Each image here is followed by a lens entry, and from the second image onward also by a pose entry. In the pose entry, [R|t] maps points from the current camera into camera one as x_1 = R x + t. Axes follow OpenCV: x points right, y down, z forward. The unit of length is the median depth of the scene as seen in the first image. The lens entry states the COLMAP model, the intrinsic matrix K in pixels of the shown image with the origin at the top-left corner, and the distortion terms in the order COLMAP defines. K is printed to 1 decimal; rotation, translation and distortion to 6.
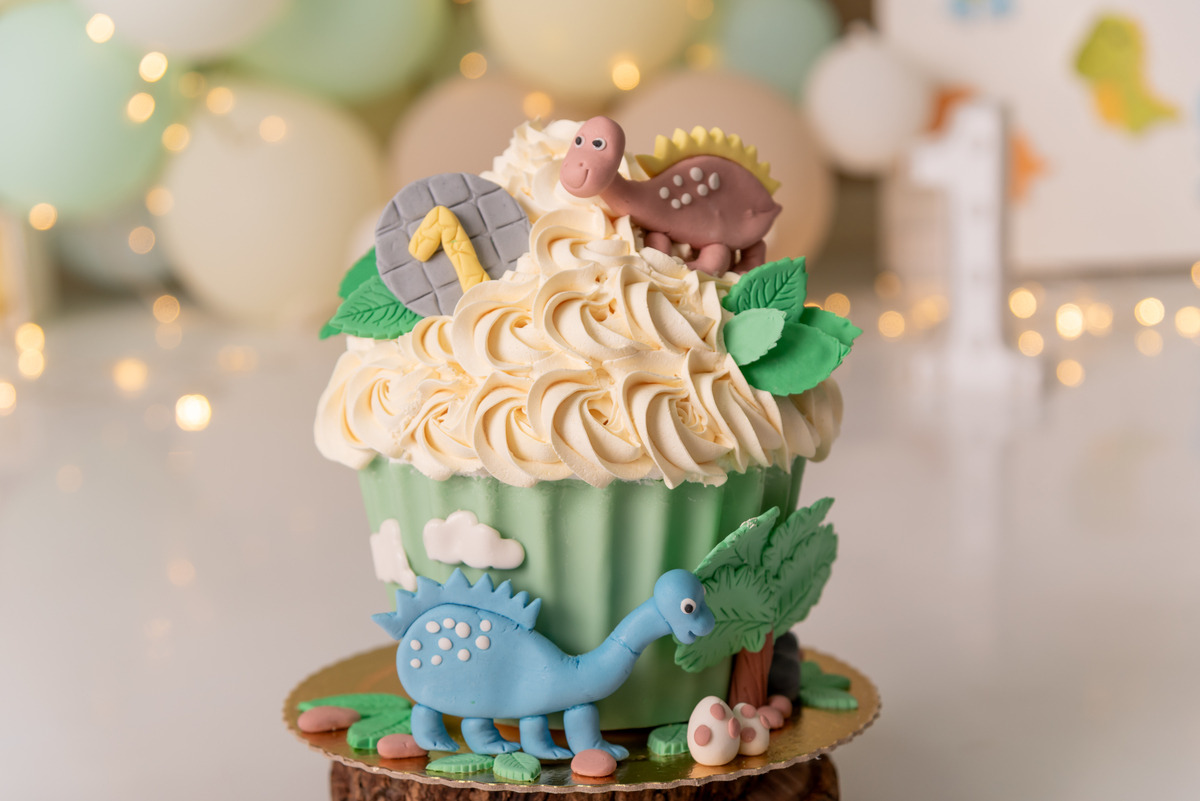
lens RADIAL K [[2046.7, 0, 600.0], [0, 2046.7, 400.5], [0, 0, 1]] dist [-0.035126, -0.008541]
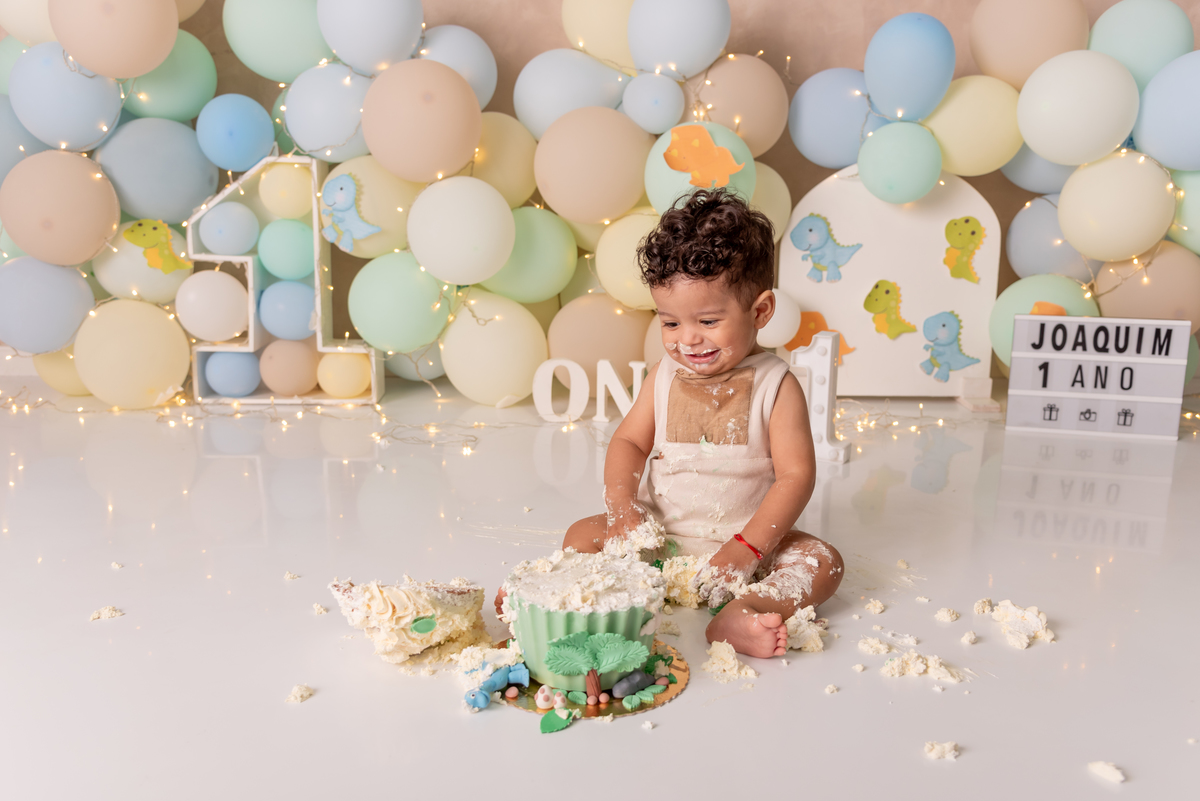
lens RADIAL K [[1117.2, 0, 596.7], [0, 1117.2, 439.8], [0, 0, 1]] dist [-0.011412, -0.006472]
pose [[0.998791, 0.049145, 0.001033, -0.157433], [-0.049156, 0.998614, 0.018828, -0.098368], [-0.000106, -0.018856, 0.999822, -0.603851]]
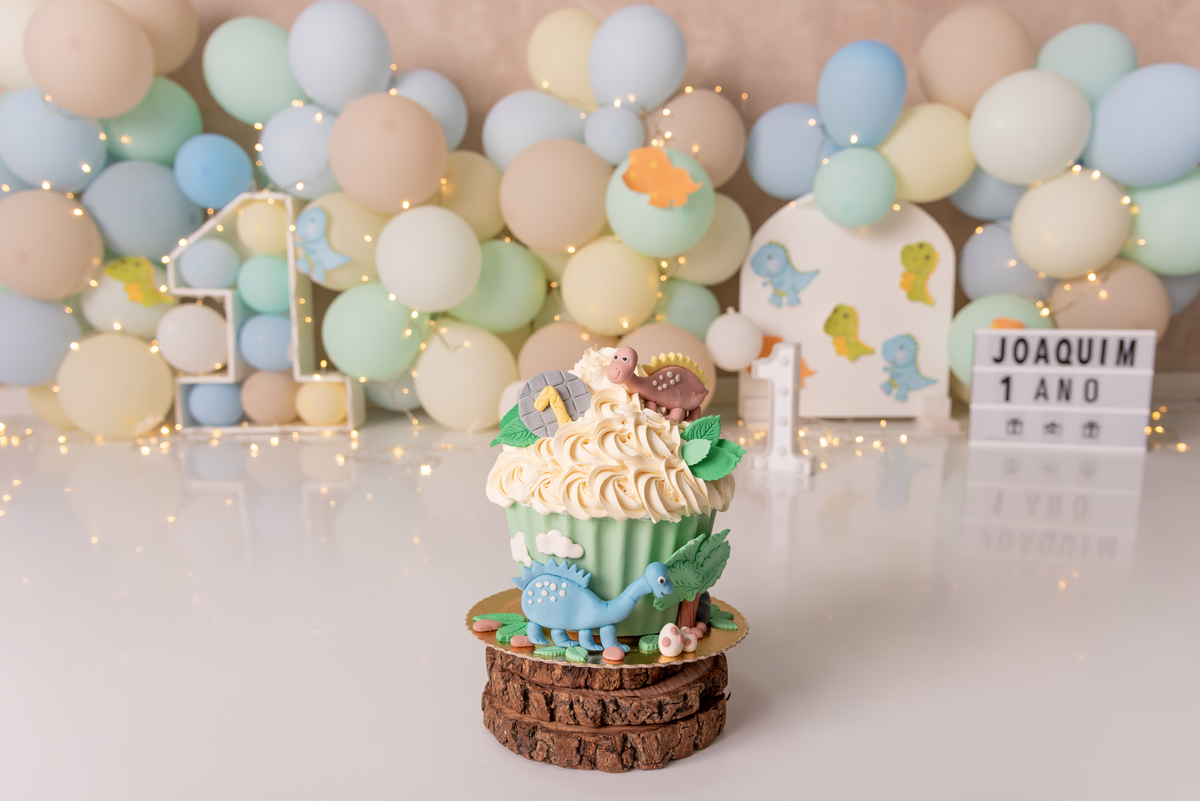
lens RADIAL K [[901.6, 0, 588.1], [0, 901.6, 432.3], [0, 0, 1]] dist [-0.010319, -0.005933]
pose [[0.999246, 0.034535, -0.017756, -0.019780], [-0.035196, 0.998643, -0.038394, -0.012020], [0.016406, 0.038990, 0.999105, 0.065832]]
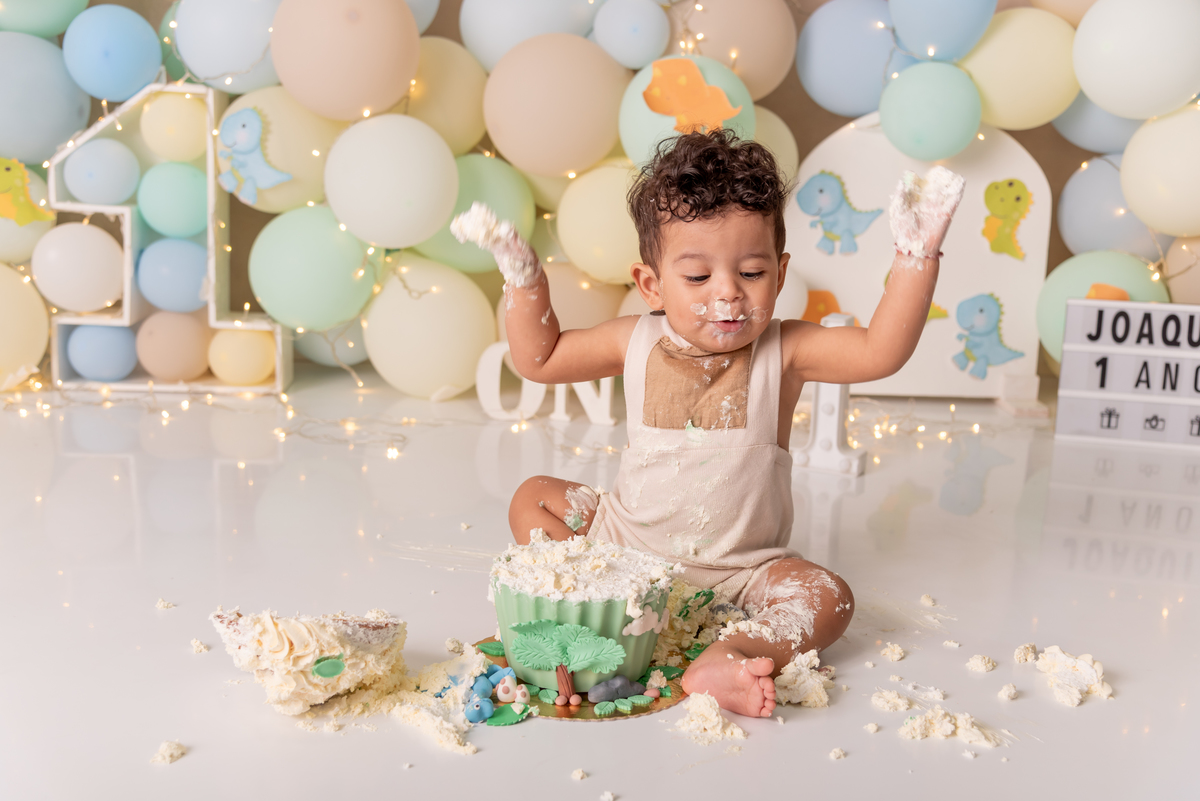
lens RADIAL K [[1369.4, 0, 601.8], [0, 1369.4, 415.5], [0, 0, 1]] dist [-0.013632, 0.027865]
pose [[0.997242, 0.067198, 0.031522, -0.147596], [-0.067048, 0.997733, -0.005803, -0.088117], [-0.031840, 0.003673, 0.999486, -0.576063]]
